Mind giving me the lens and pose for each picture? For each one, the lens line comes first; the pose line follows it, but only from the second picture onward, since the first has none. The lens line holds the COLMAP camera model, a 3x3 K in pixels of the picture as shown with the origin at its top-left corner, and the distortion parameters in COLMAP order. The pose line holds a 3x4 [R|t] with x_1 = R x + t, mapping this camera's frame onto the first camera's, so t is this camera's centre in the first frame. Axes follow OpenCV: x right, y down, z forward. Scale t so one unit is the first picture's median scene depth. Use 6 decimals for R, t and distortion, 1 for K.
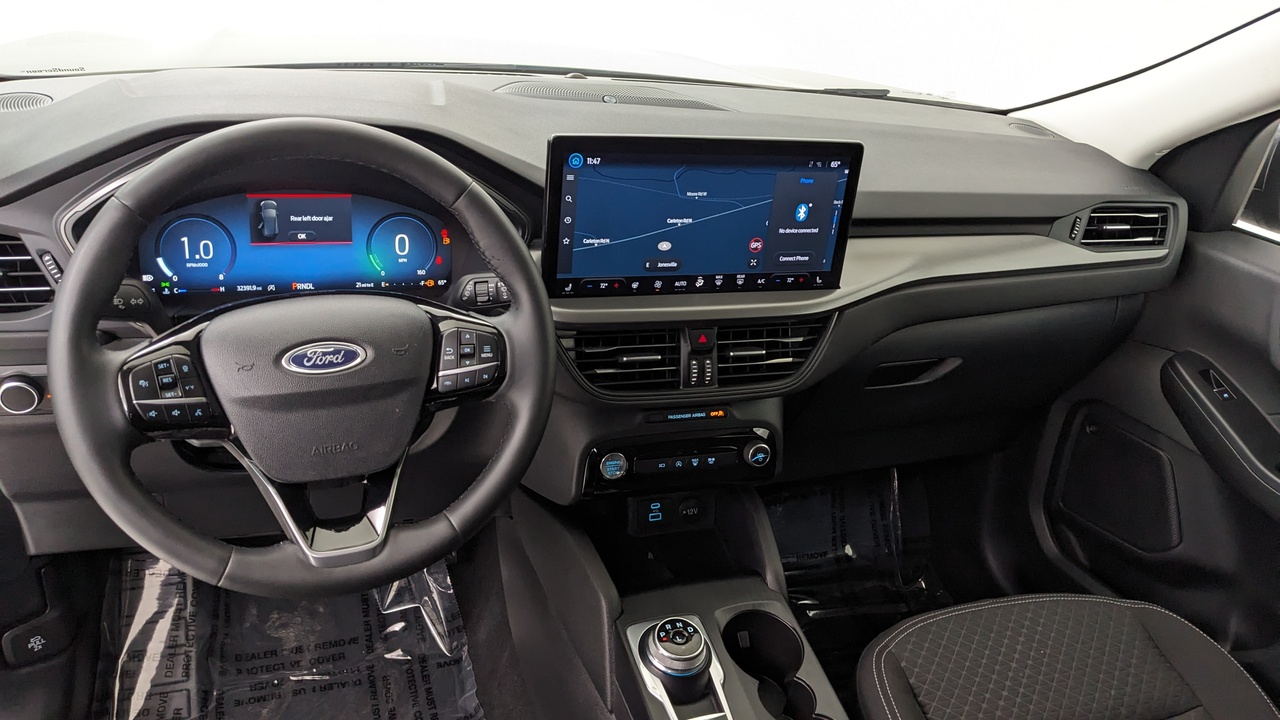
lens RADIAL K [[1052.0, 0, 649.1], [0, 1052.0, 363.3], [0, 0, 1]] dist [0.057635, -0.075852]
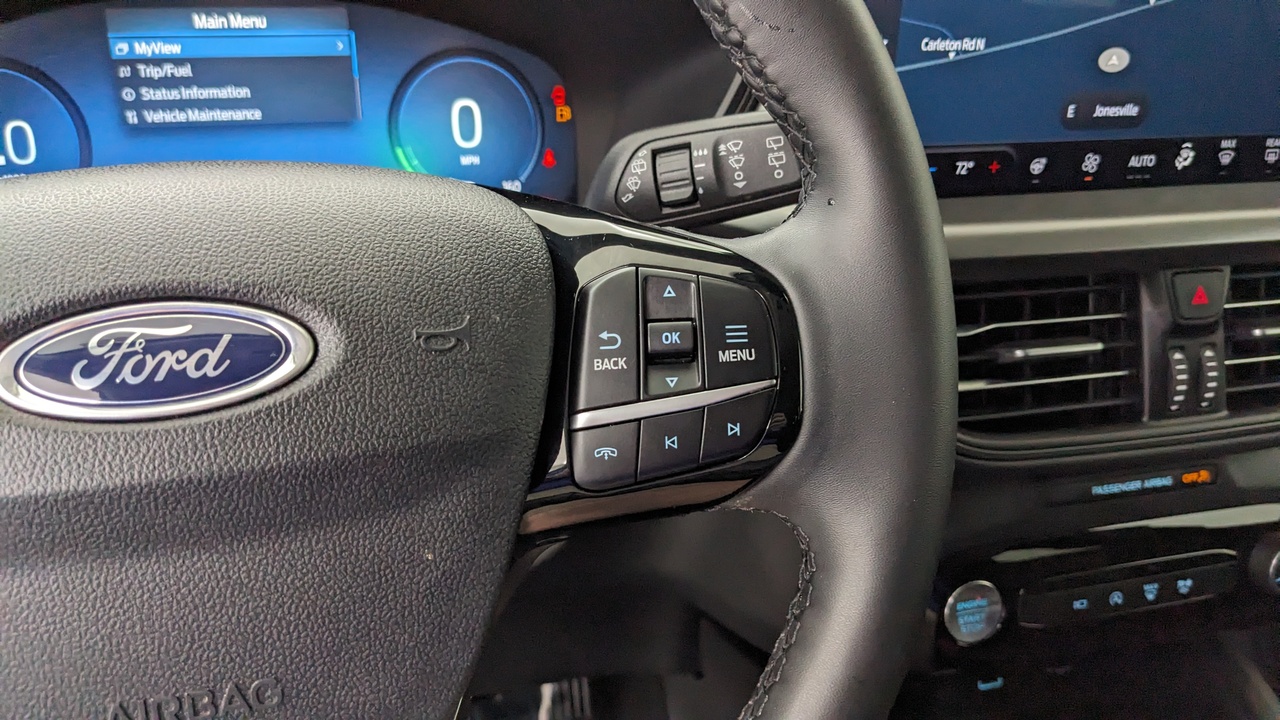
lens RADIAL K [[1052.0, 0, 630.4], [0, 1052.0, 362.9], [0, 0, 1]] dist [0.057635, -0.075852]
pose [[0.992480, -0.046212, -0.113347, -0.121599], [0.042309, 0.998434, -0.036604, 0.007905], [0.114861, 0.031533, 0.992881, 0.577335]]
